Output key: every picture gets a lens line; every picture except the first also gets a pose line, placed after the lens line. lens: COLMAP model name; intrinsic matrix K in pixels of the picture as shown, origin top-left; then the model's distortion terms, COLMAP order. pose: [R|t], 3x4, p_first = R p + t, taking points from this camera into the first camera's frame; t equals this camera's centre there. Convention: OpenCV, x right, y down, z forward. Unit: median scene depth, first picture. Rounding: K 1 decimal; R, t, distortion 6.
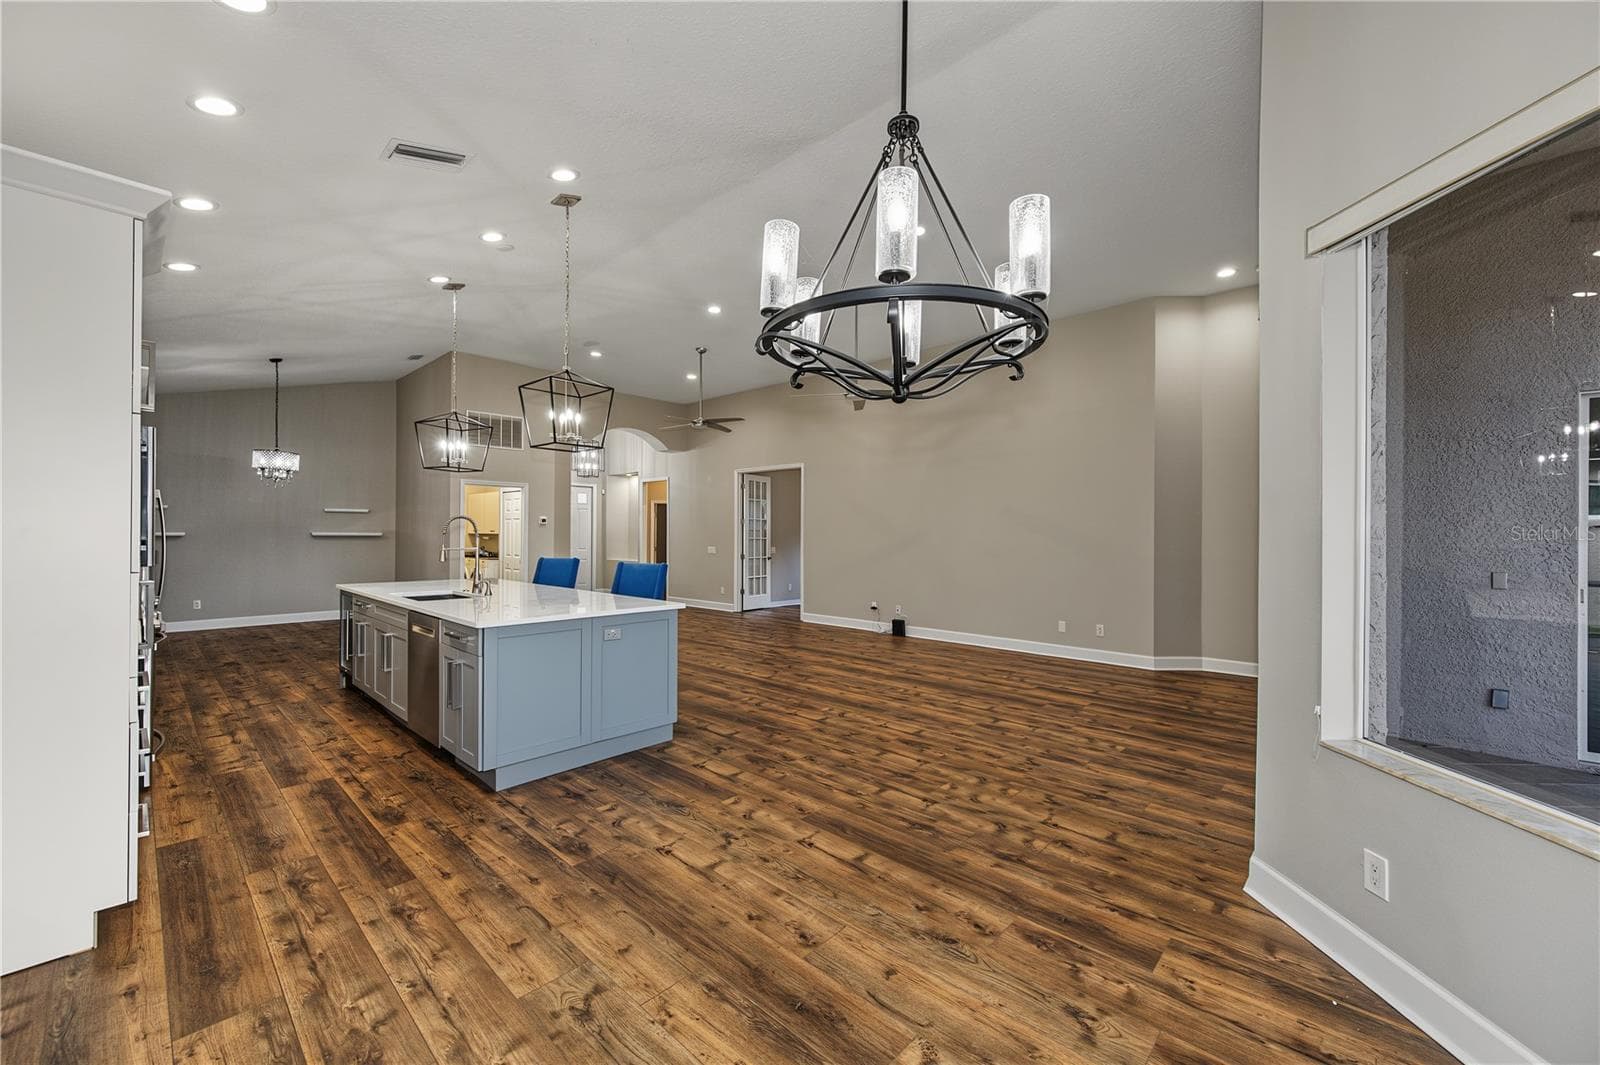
lens RADIAL K [[627.5, 0, 808.8], [0, 627.5, 528.9], [0, 0, 1]] dist [0.003080, -0.001098]
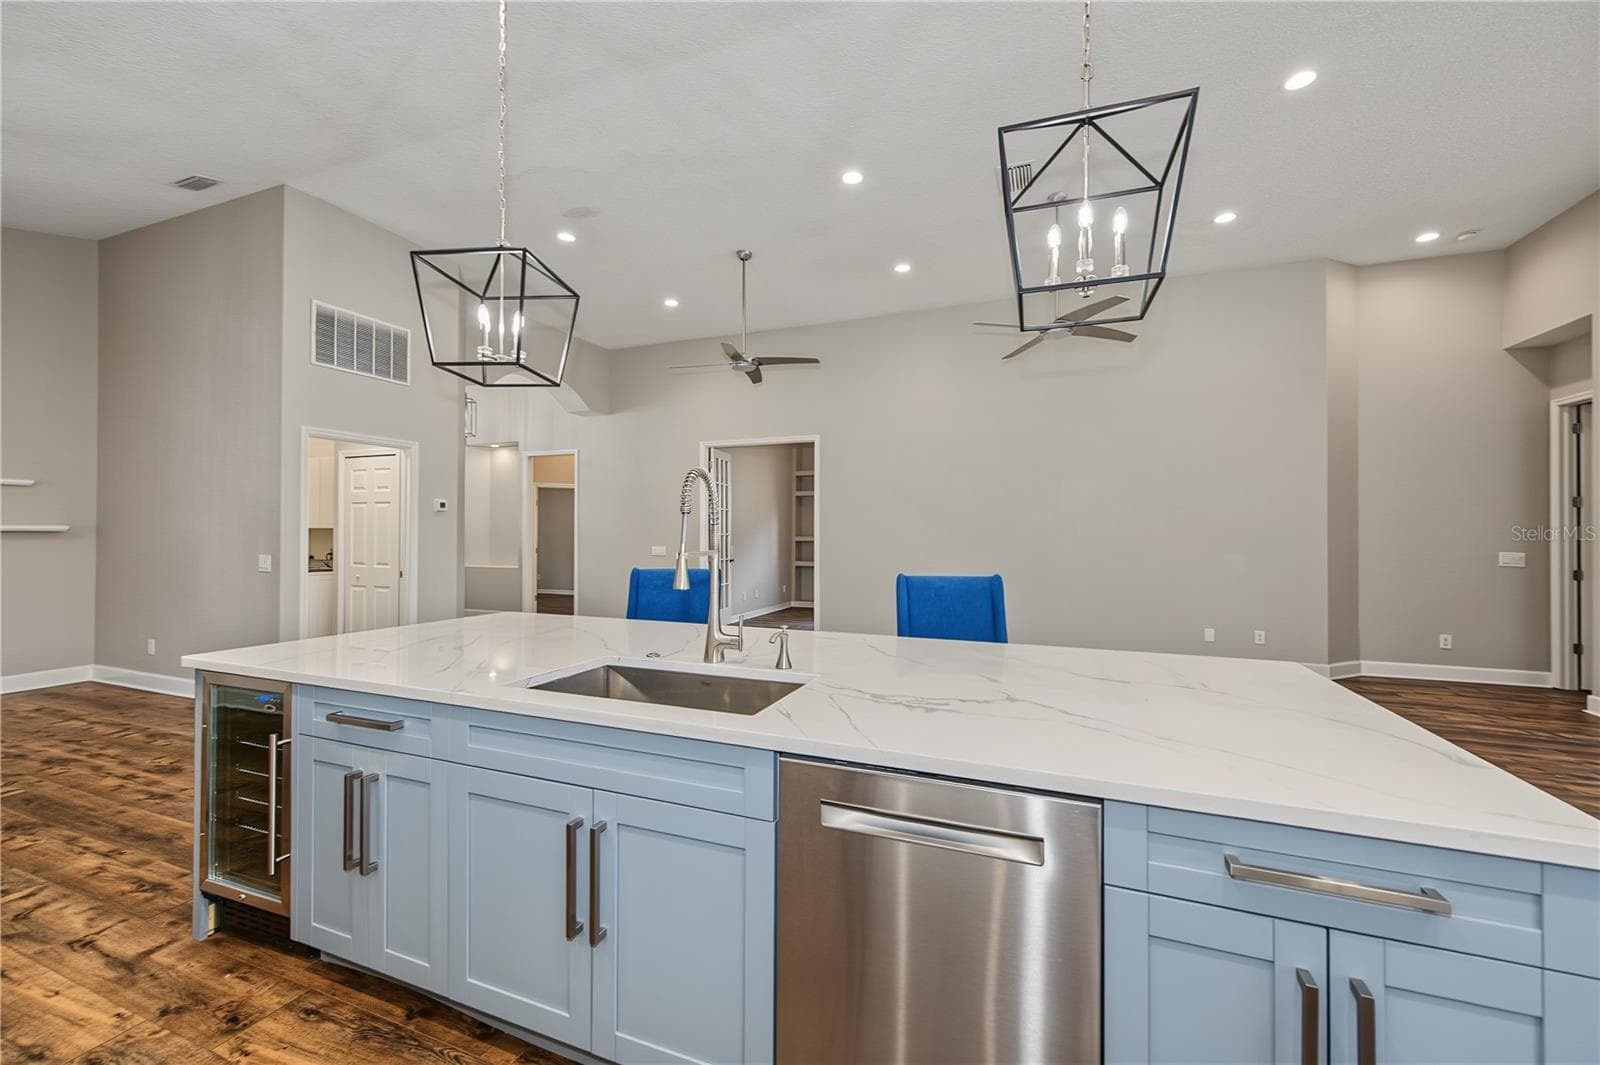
lens RADIAL K [[627.5, 0, 798.7], [0, 627.5, 525.5], [0, 0, 1]] dist [0.003080, -0.001098]
pose [[0.930545, 0.002340, 0.366170, -0.662499], [-0.000351, 0.999985, -0.005497, 0.018512], [-0.366178, 0.004987, 0.930532, 0.635858]]
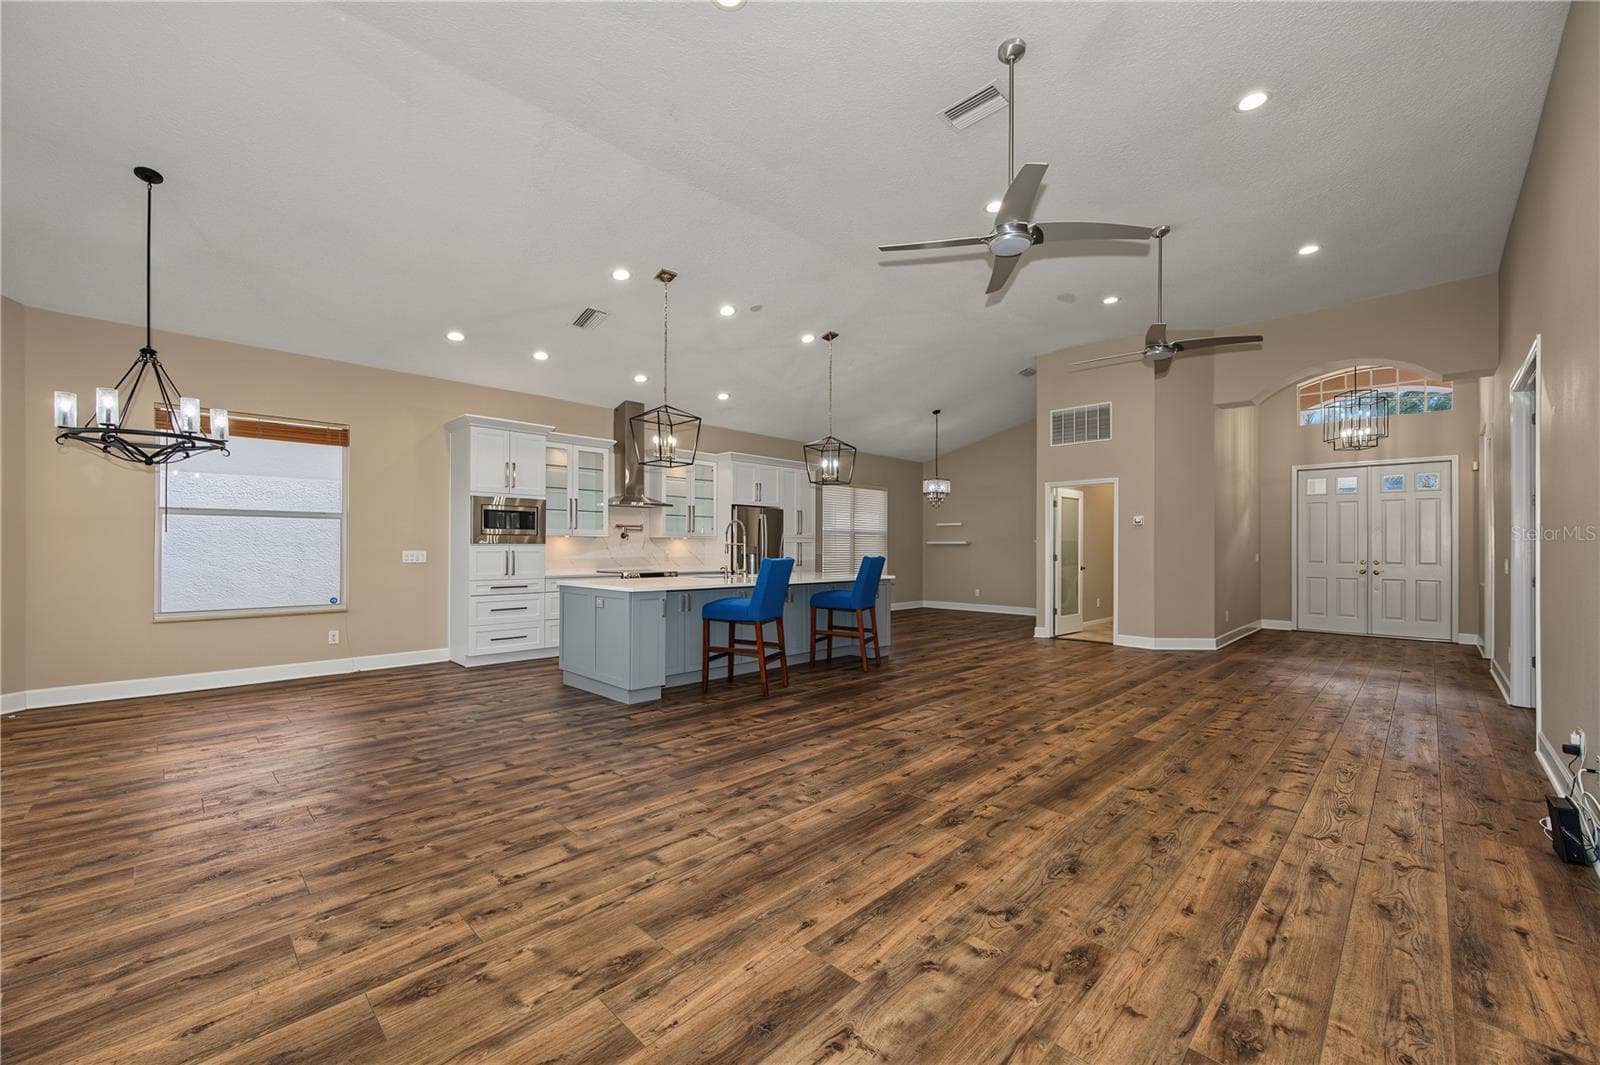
lens RADIAL K [[627.5, 0, 795.3], [0, 627.5, 545.7], [0, 0, 1]] dist [0.003080, -0.001098]
pose [[-0.038887, -0.009152, -0.999202, 0.830131], [0.006959, 0.999931, -0.009430, 0.049358], [0.999219, -0.007320, -0.038821, 1.207437]]
